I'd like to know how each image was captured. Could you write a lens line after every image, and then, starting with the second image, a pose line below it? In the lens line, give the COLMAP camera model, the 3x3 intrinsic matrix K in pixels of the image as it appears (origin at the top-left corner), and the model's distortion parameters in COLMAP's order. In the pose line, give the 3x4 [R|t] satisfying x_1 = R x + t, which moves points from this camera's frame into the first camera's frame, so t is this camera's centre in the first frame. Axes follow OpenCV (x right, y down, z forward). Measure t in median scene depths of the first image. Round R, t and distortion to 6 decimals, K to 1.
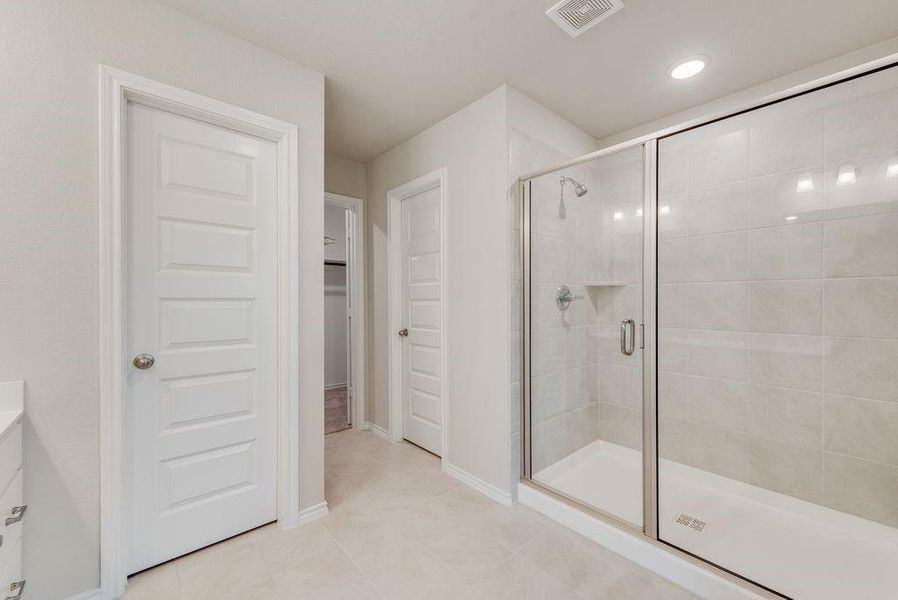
lens RADIAL K [[351.4, 0, 449.4], [0, 351.4, 300.7], [0, 0, 1]] dist [0.001255, -0.000126]
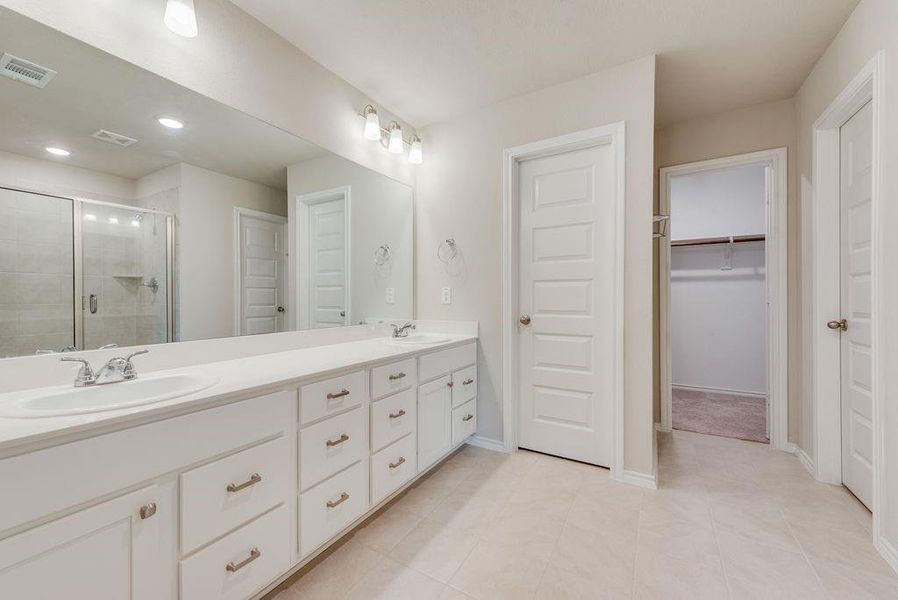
lens RADIAL K [[351.4, 0, 449.0], [0, 351.4, 300.8], [0, 0, 1]] dist [0.001255, -0.000126]
pose [[0.301833, 0.000603, -0.953361, 0.301502], [0.005815, 0.999980, 0.002474, 0.041538], [0.953343, -0.006290, 0.301823, 0.094126]]
